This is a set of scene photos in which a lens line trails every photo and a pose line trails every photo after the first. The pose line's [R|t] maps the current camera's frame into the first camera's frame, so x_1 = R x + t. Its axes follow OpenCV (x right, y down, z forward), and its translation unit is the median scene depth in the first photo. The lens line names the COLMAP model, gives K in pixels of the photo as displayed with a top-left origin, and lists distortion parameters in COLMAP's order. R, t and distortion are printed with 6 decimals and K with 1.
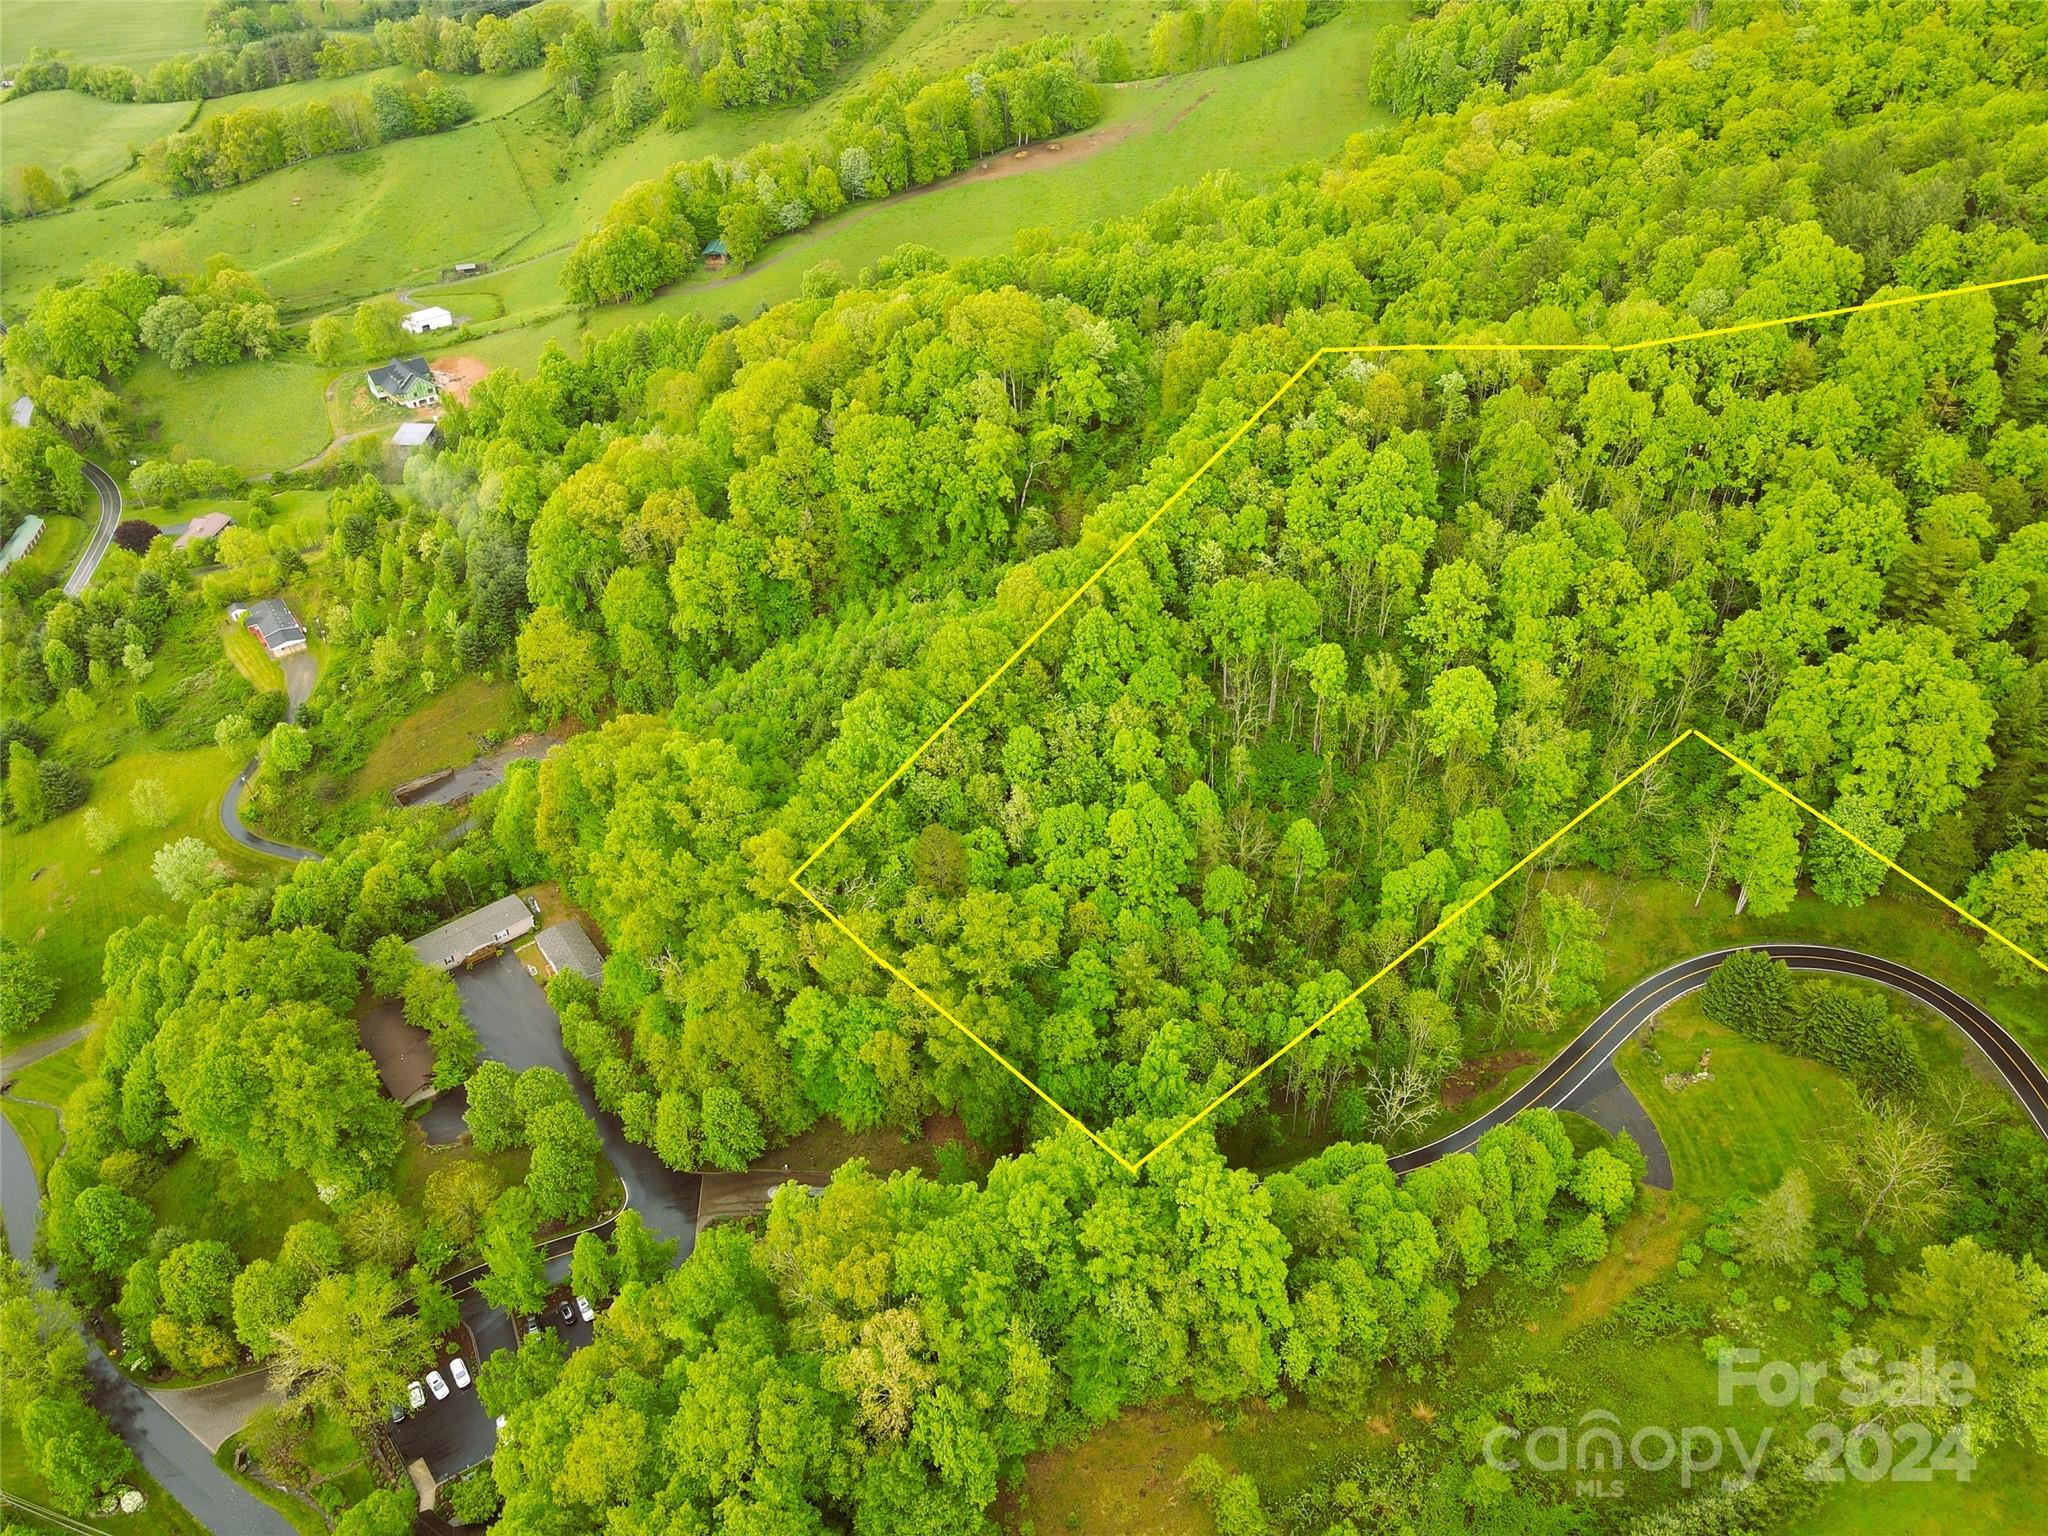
lens RADIAL K [[1506.0, 0, 1006.8], [0, 1506.0, 763.2], [0, 0, 1]] dist [0.008386, 0.011115]
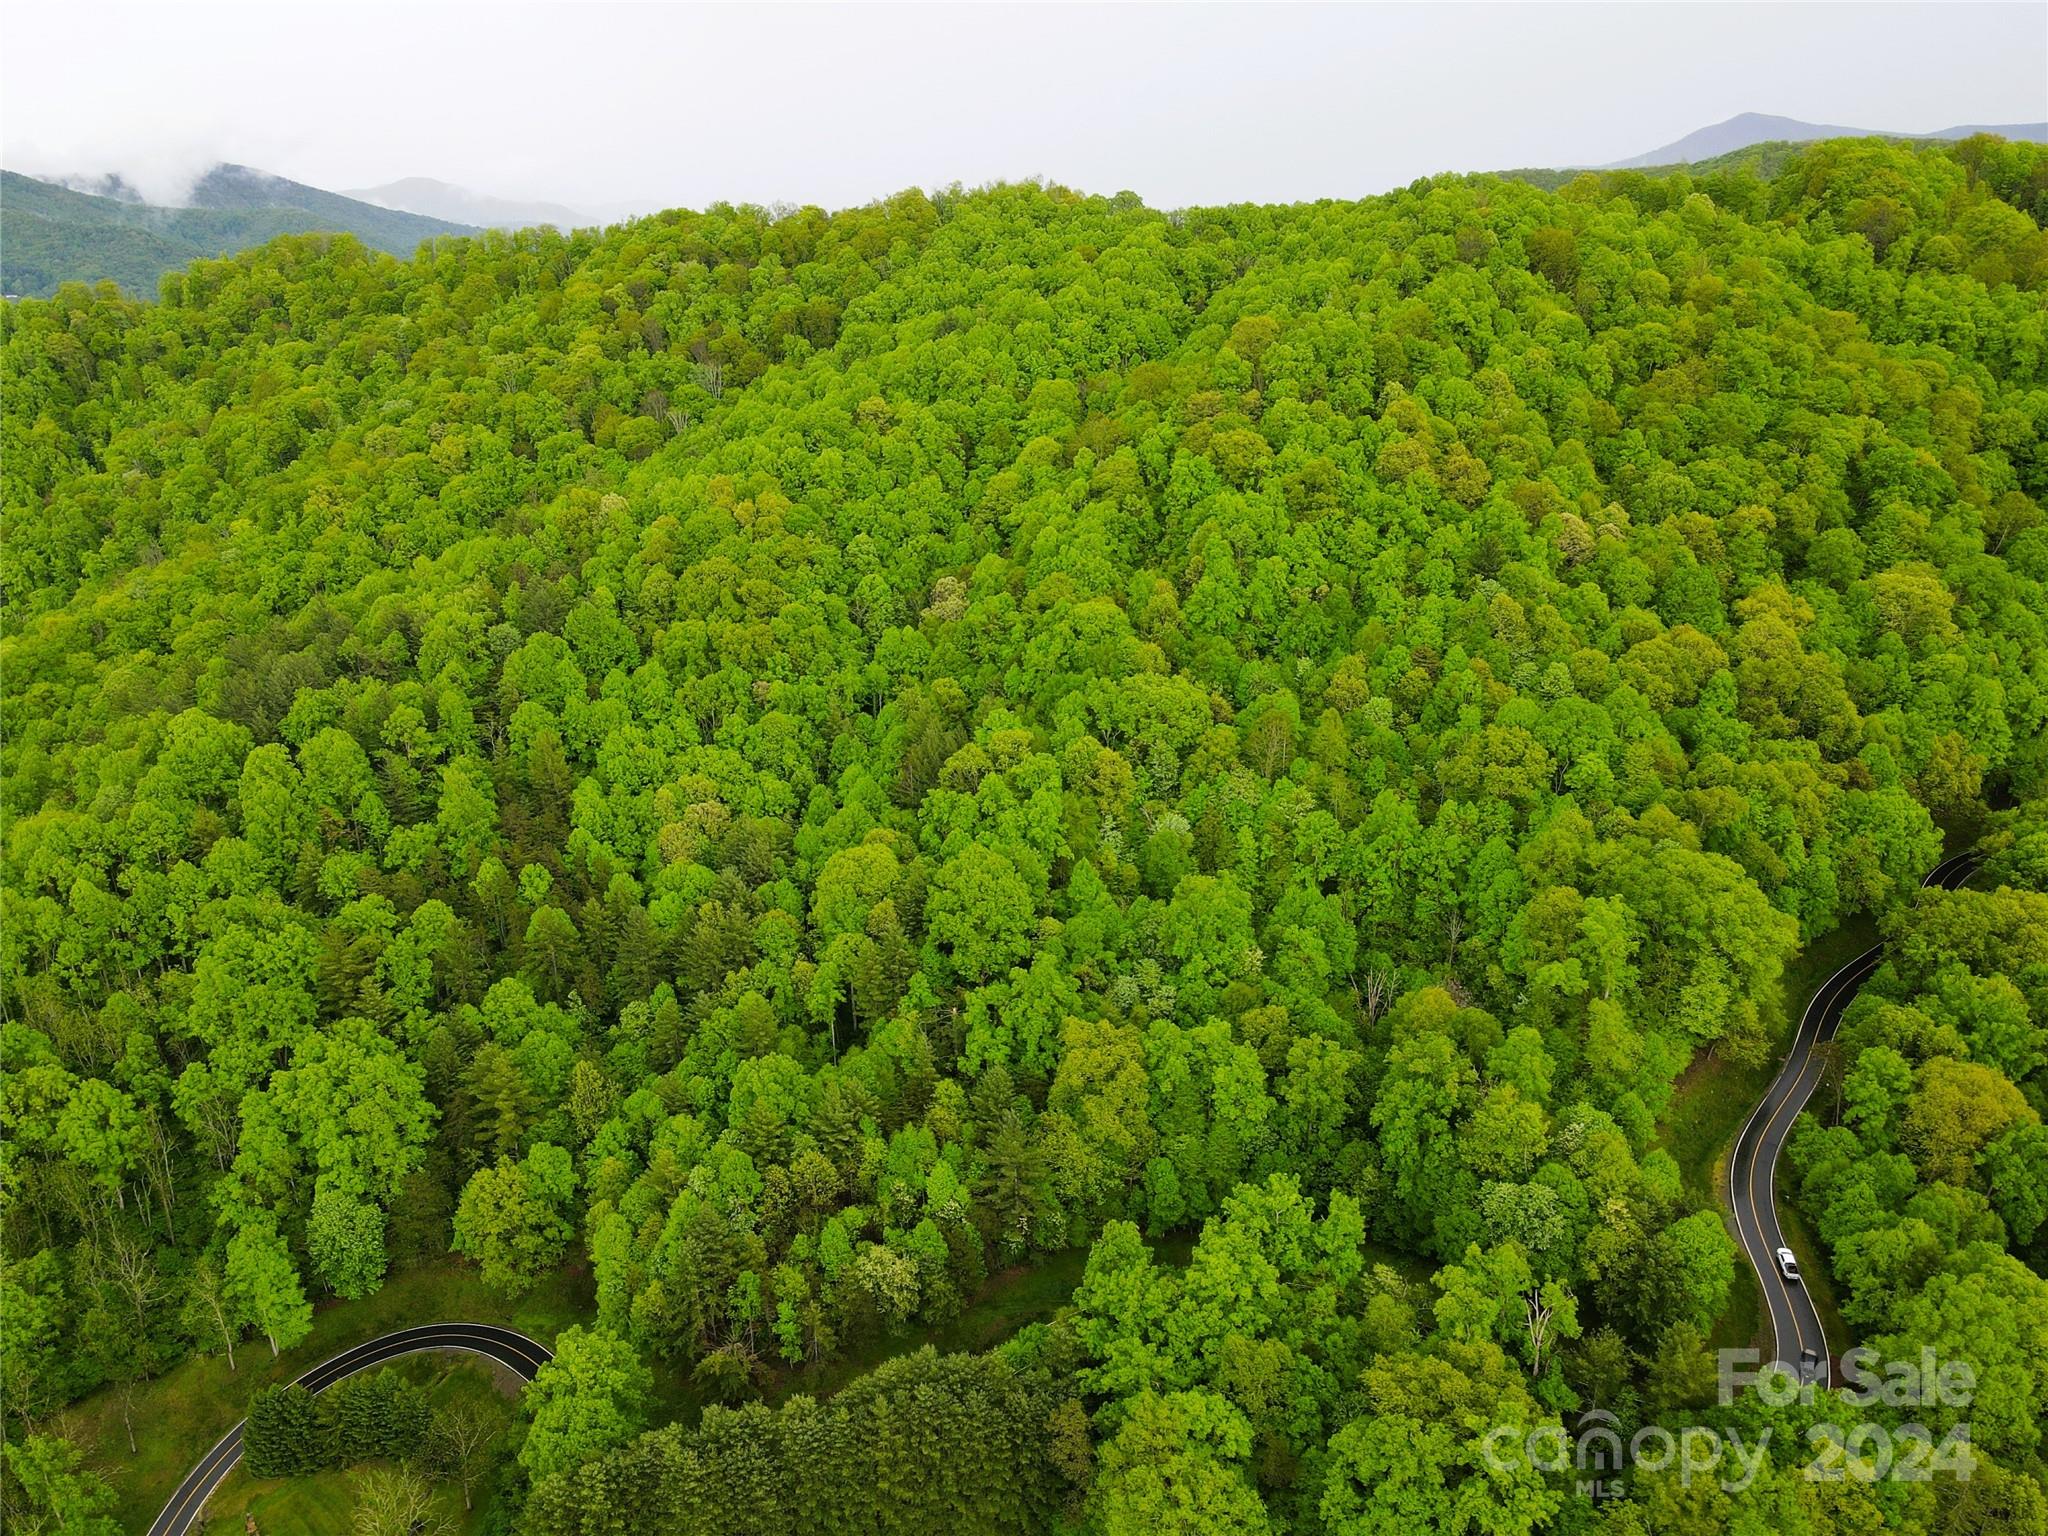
lens RADIAL K [[1506.0, 0, 1006.8], [0, 1506.0, 763.2], [0, 0, 1]] dist [0.008386, 0.011115]
pose [[0.699437, -0.240647, 0.672961, 0.235949], [0.436561, 0.889382, -0.135700, 0.093996], [-0.565864, 0.388702, 0.727124, -0.122546]]
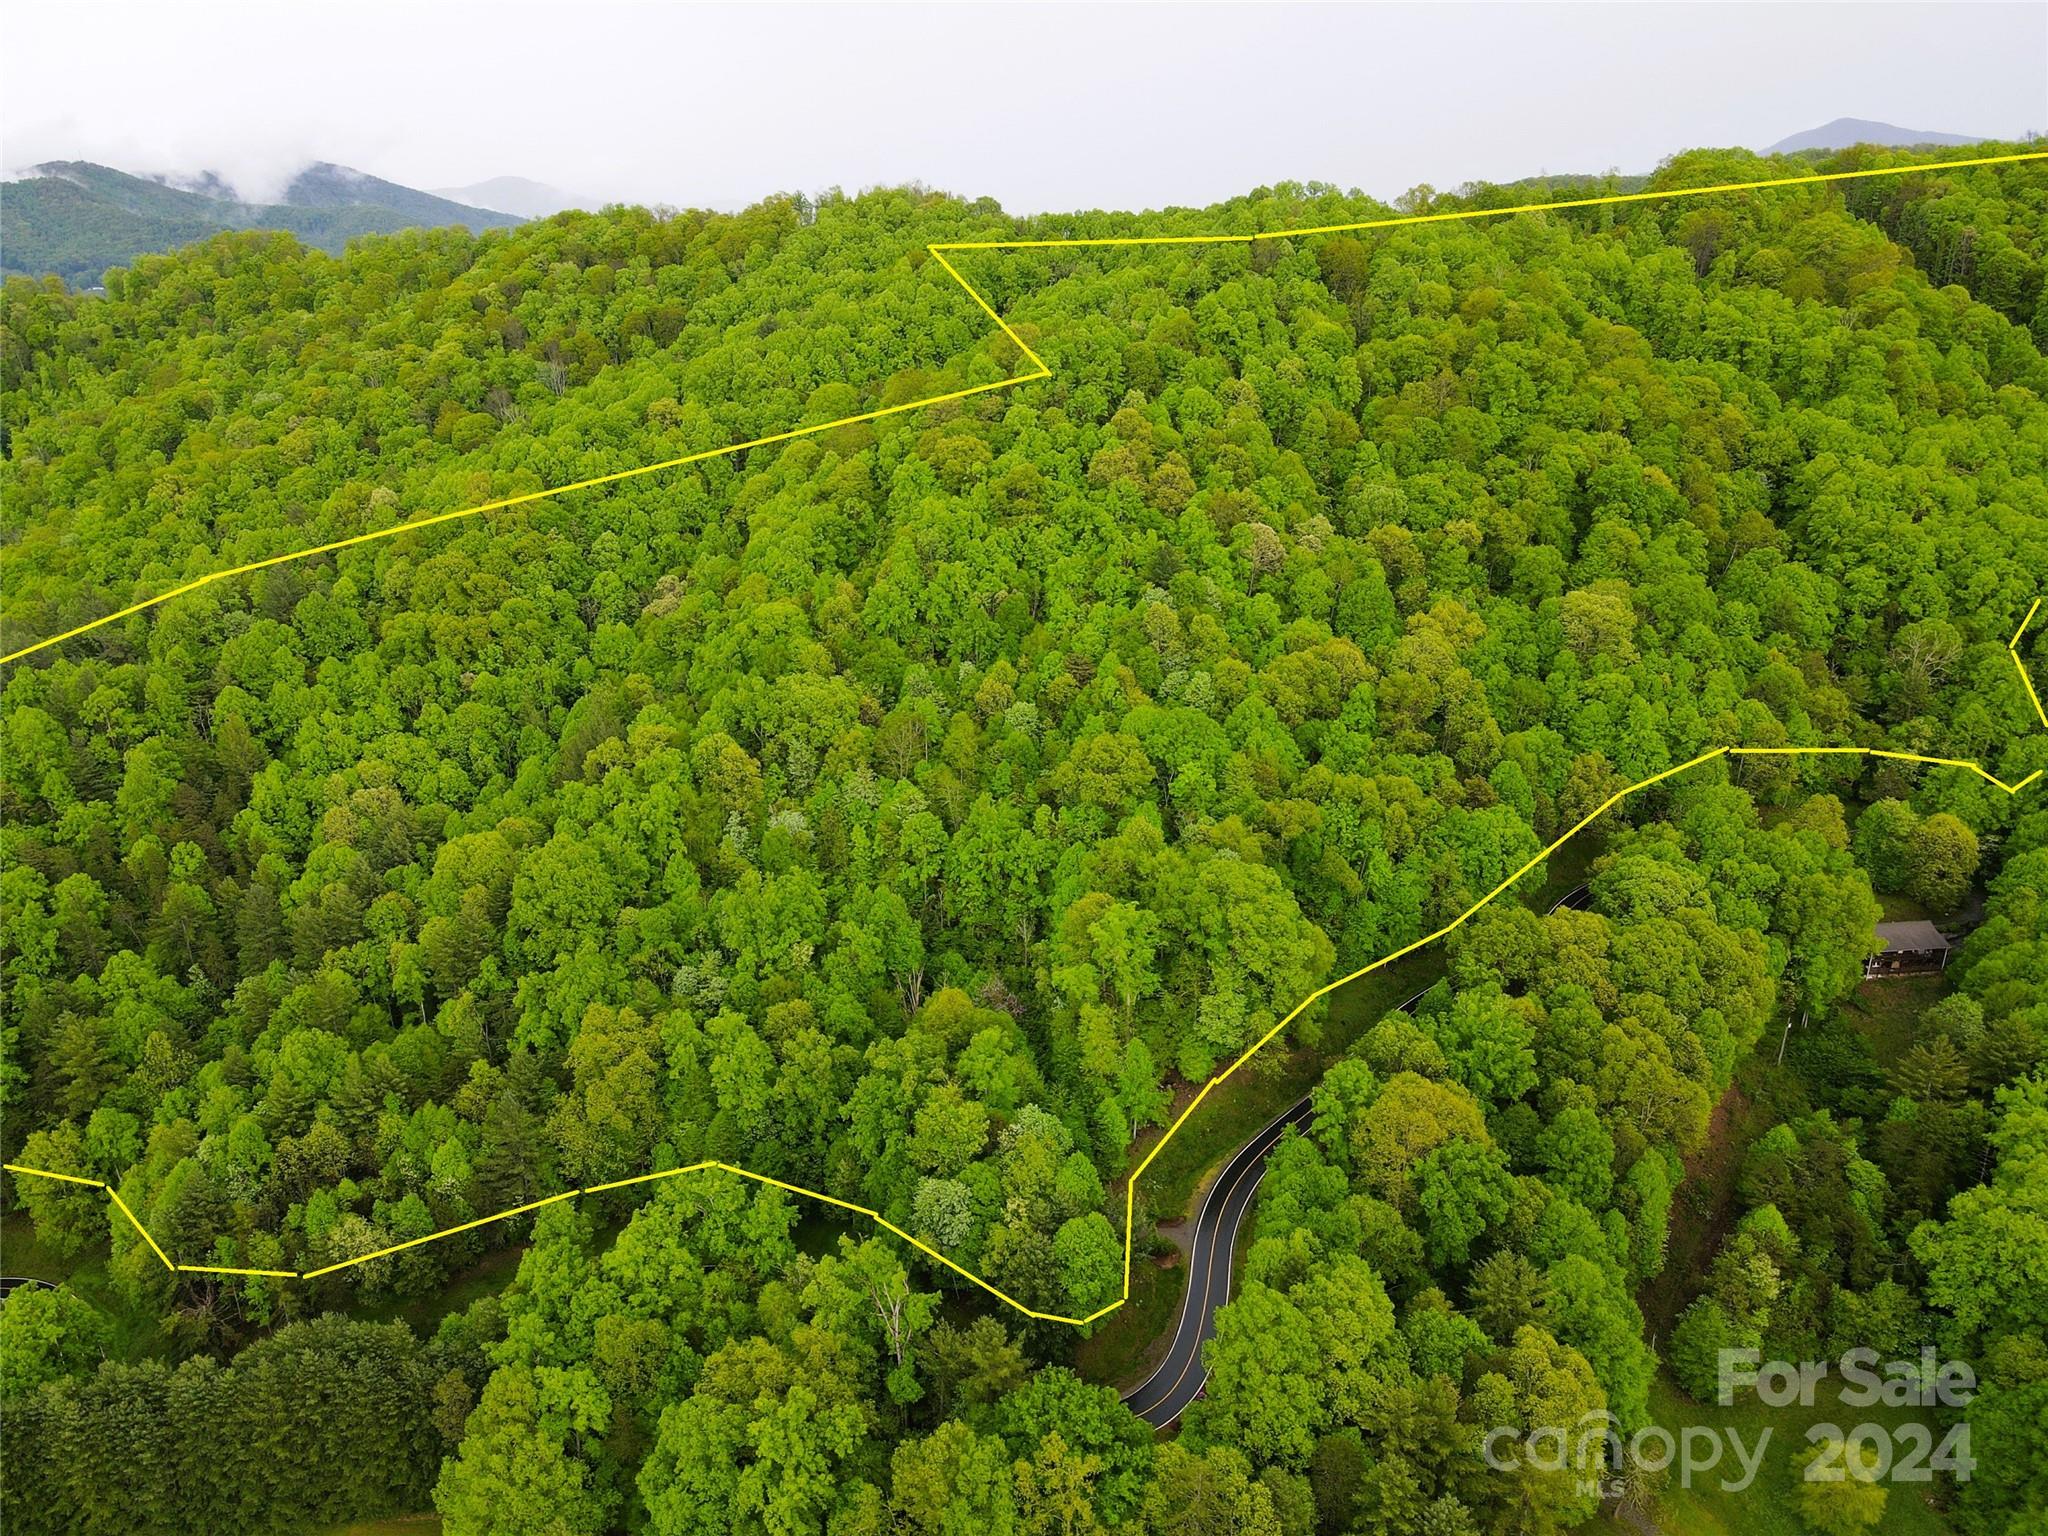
lens RADIAL K [[1506.0, 0, 1006.8], [0, 1506.0, 763.2], [0, 0, 1]] dist [0.008386, 0.011115]
pose [[0.740112, -0.220371, 0.635351, 0.472749], [0.404423, 0.900697, -0.158701, 0.244670], [-0.537286, 0.374407, 0.755740, -0.327888]]
